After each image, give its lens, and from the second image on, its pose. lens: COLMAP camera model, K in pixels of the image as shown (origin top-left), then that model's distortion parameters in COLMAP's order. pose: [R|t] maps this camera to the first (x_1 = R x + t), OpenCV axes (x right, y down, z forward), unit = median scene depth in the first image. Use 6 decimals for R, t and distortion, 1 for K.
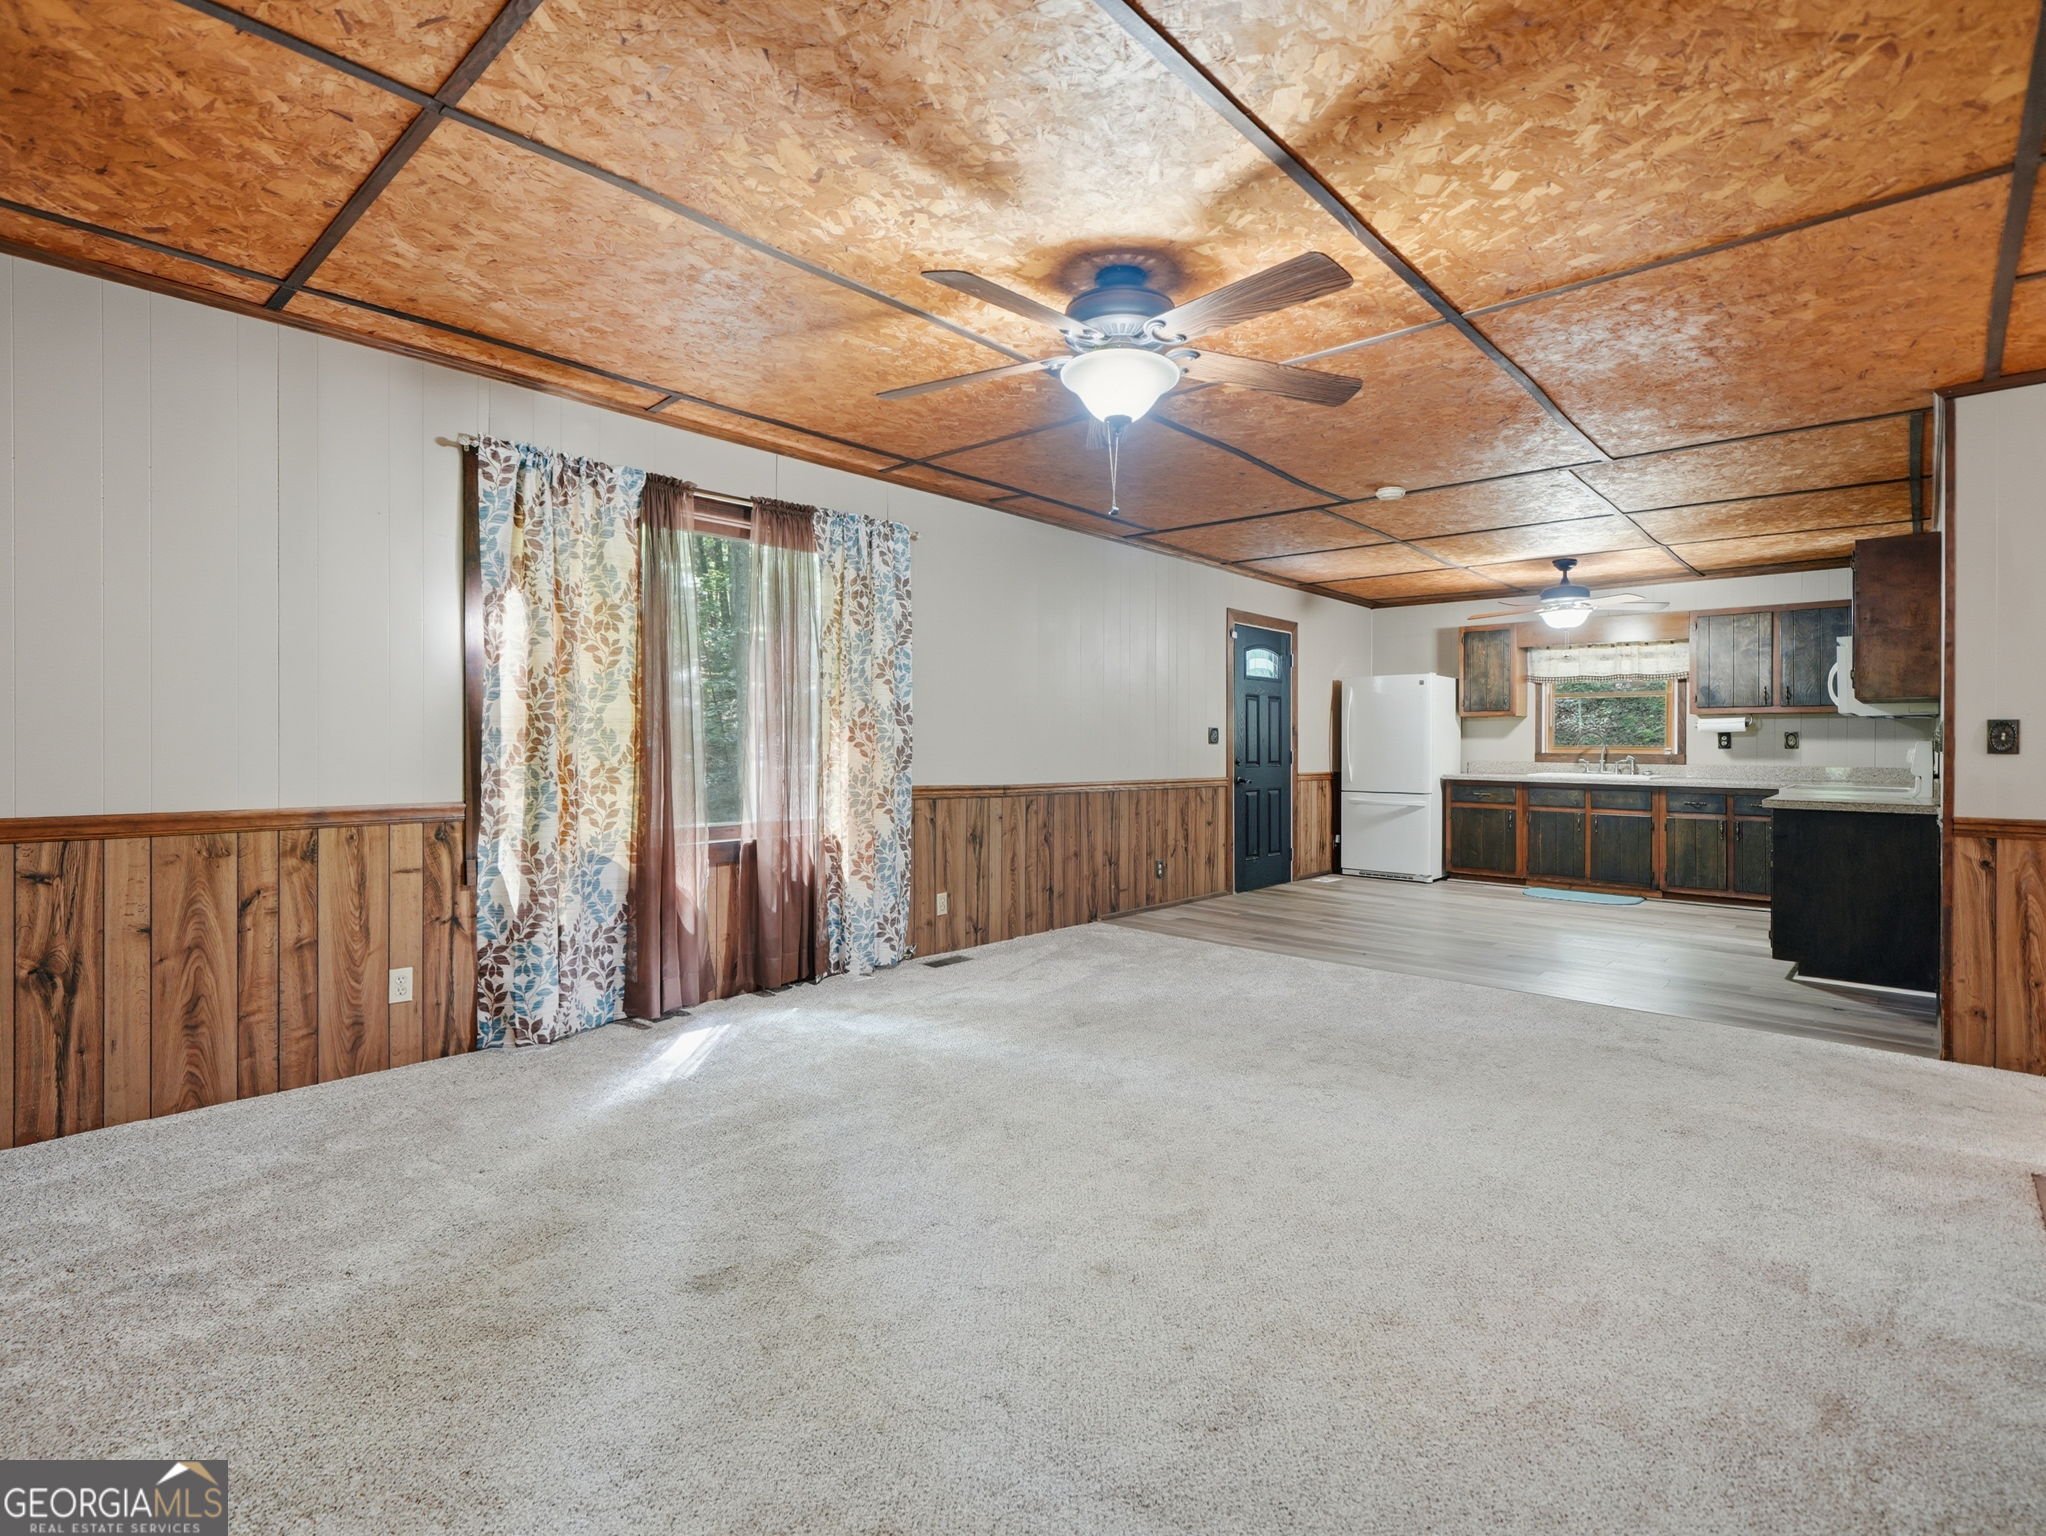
lens RADIAL K [[1002.0, 0, 1011.6], [0, 1002.0, 732.6], [0, 0, 1]] dist [0.001325, 0.000166]
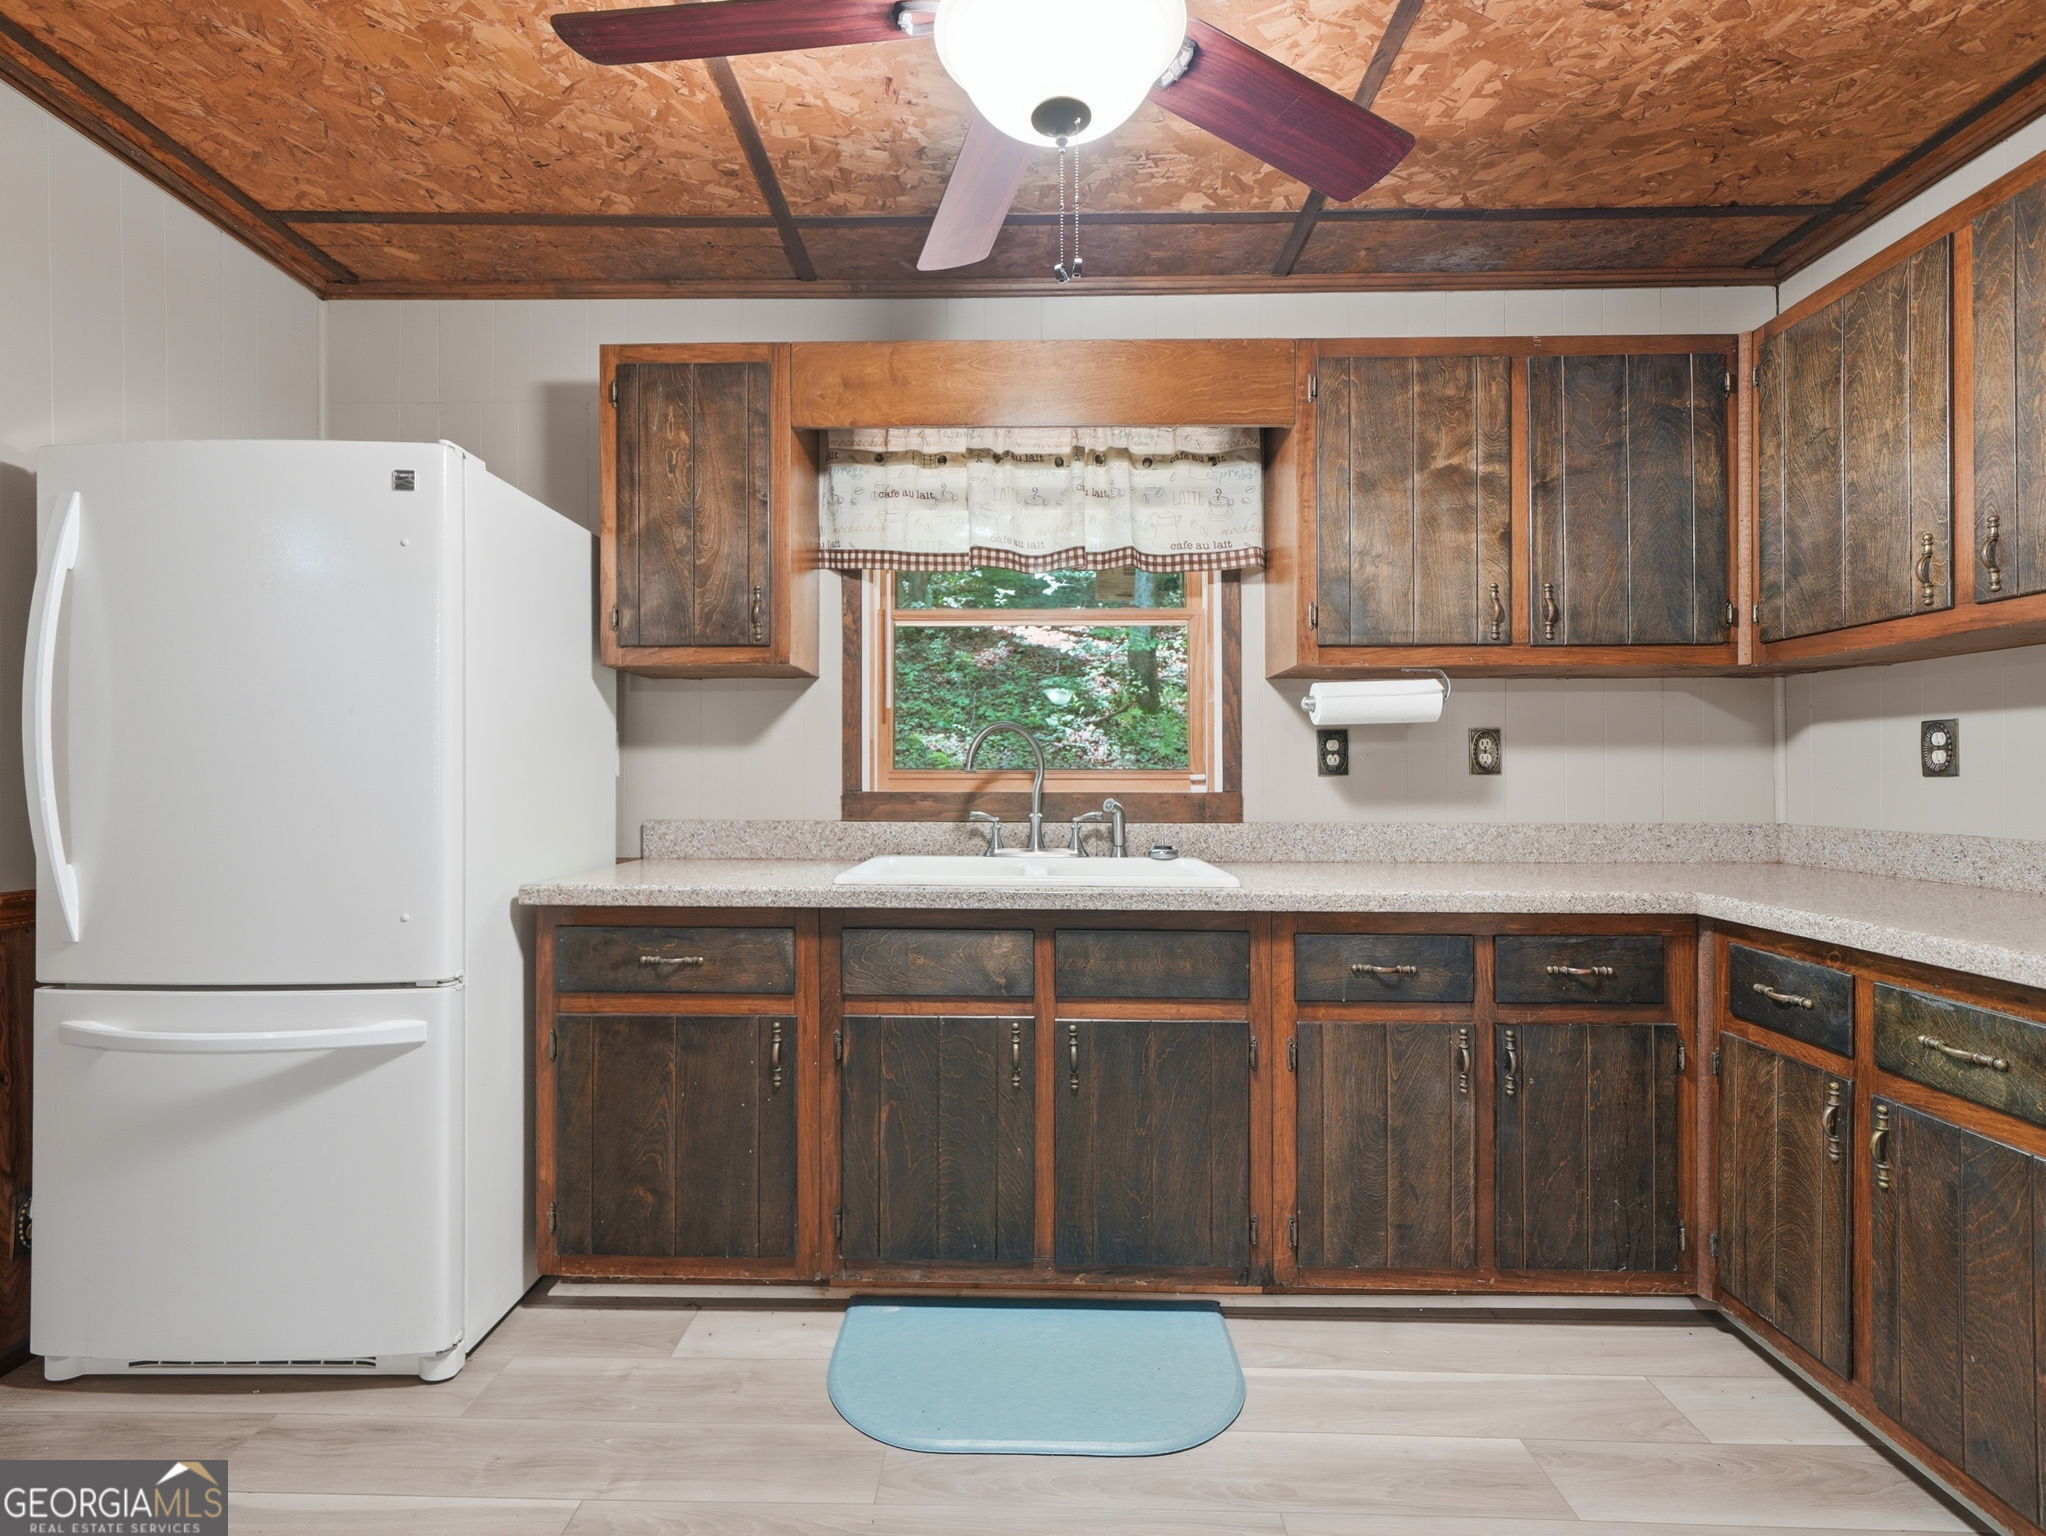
lens RADIAL K [[988.7, 0, 992.0], [0, 988.7, 772.6], [0, 0, 1]] dist [0.004781, 0.000165]
pose [[0.755848, -0.001773, 0.654745, 0.519636], [-0.003519, 0.999971, 0.006770, 0.017388], [-0.654738, -0.007421, 0.755820, 1.074887]]
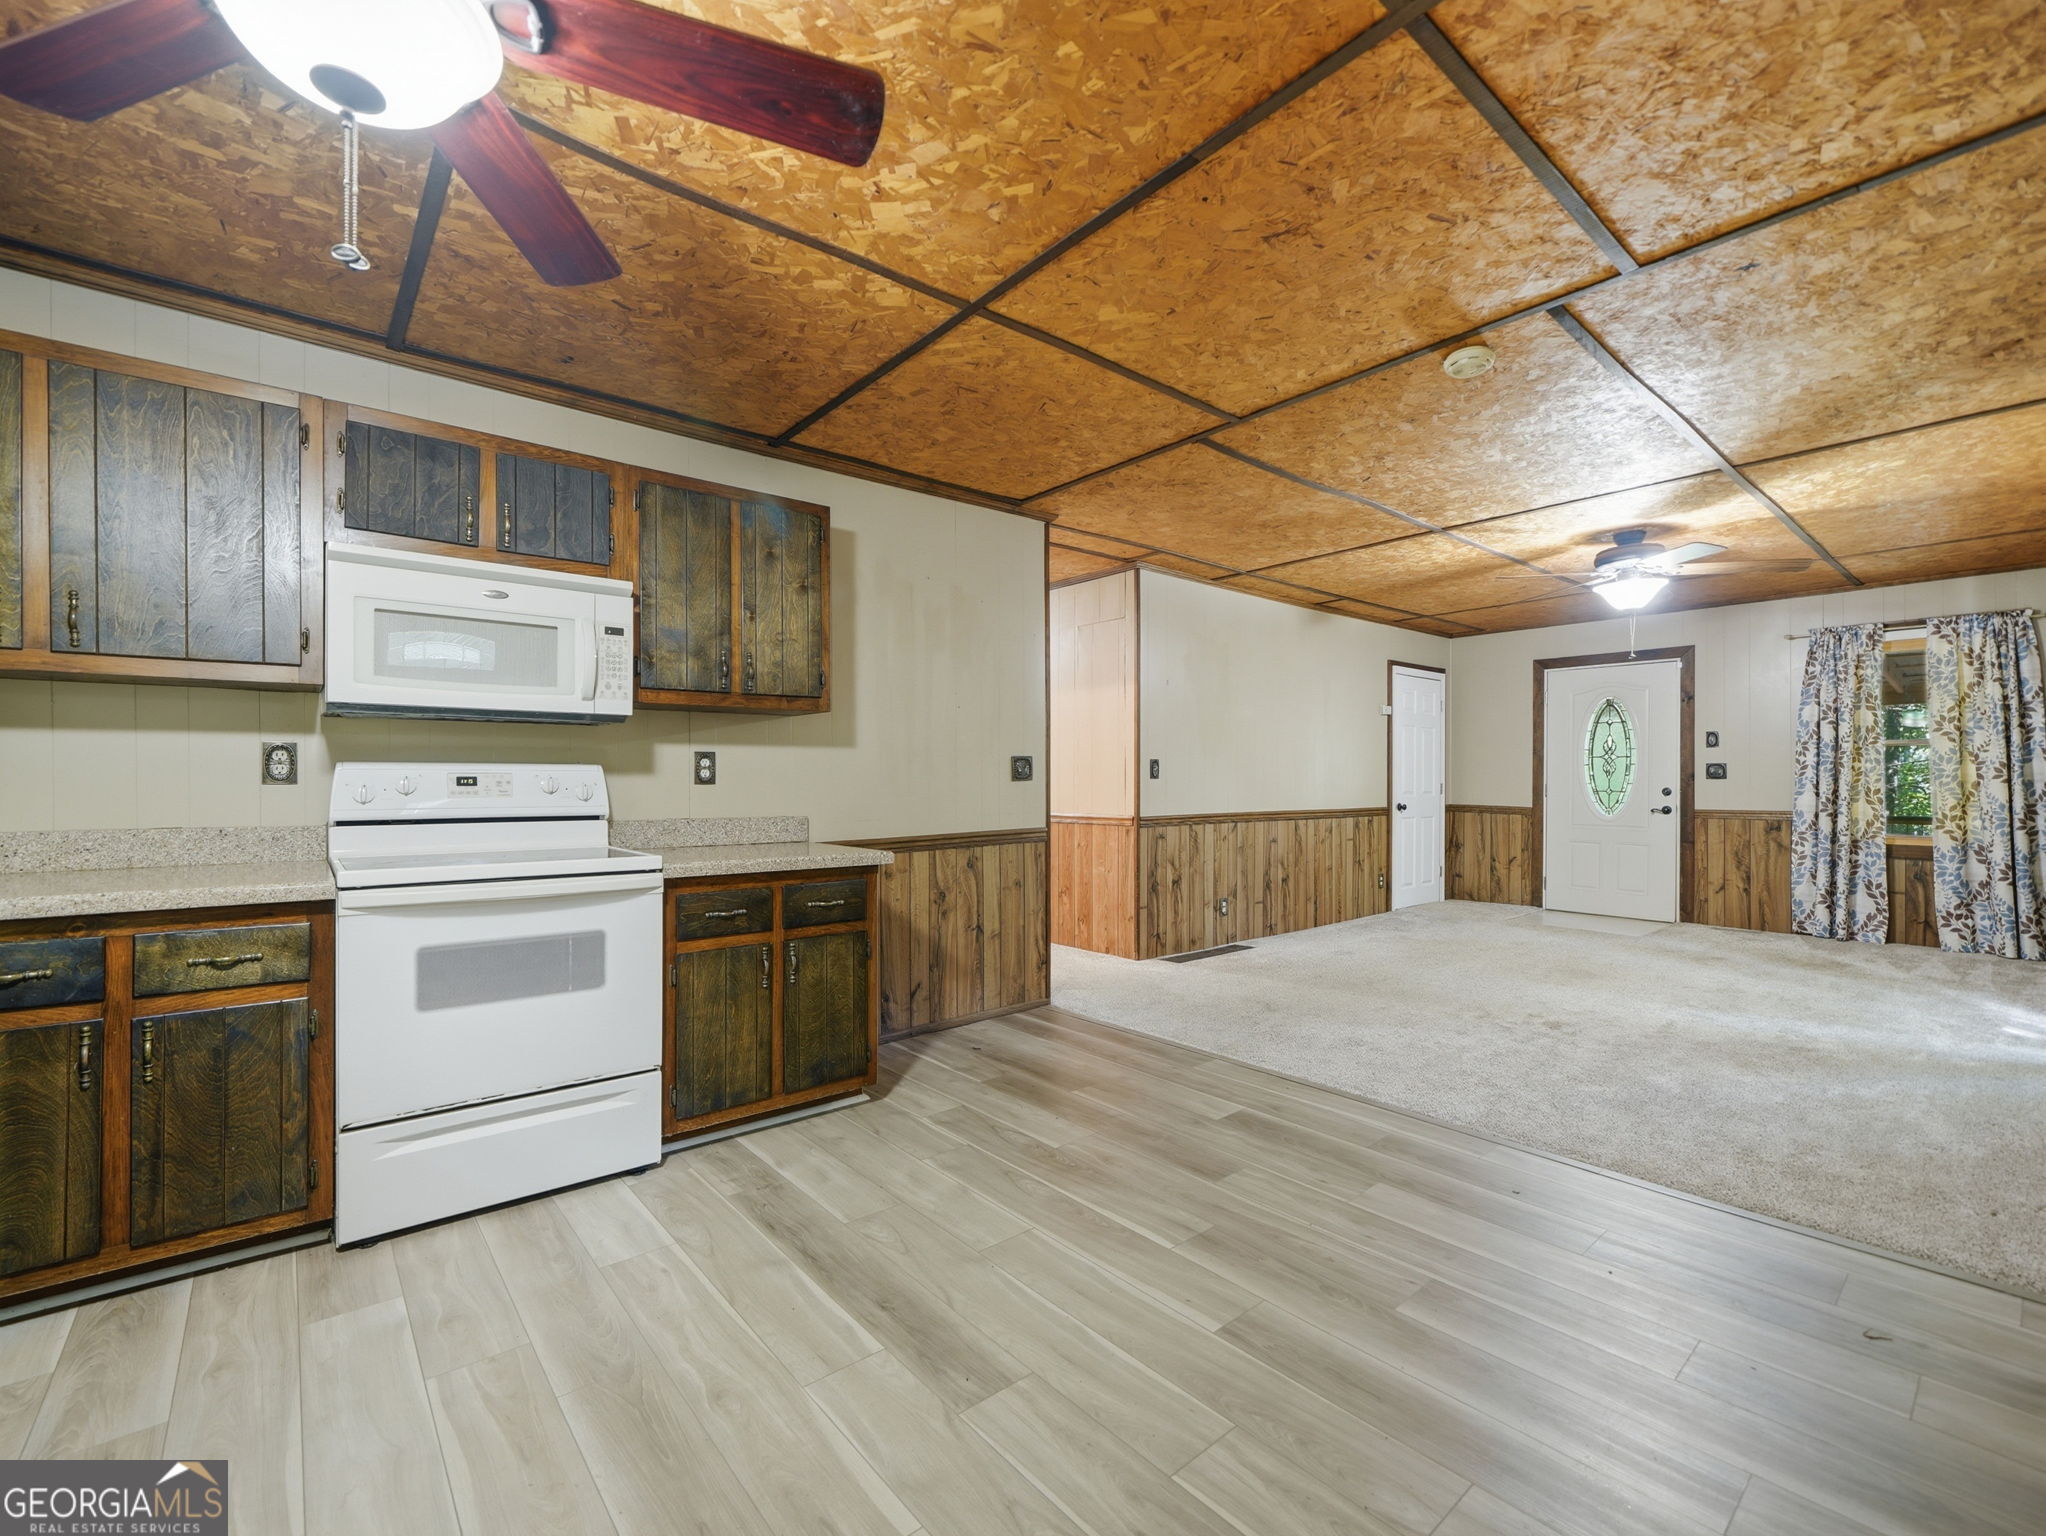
lens RADIAL K [[881.3, 0, 1010.0], [0, 881.3, 779.3], [0, 0, 1]] dist [-0.007766, -0.000129]
pose [[-0.989856, -0.009185, 0.141775, 0.515581], [-0.010090, 0.999933, -0.005665, 0.016775], [-0.141713, -0.007038, -0.989883, 1.399389]]
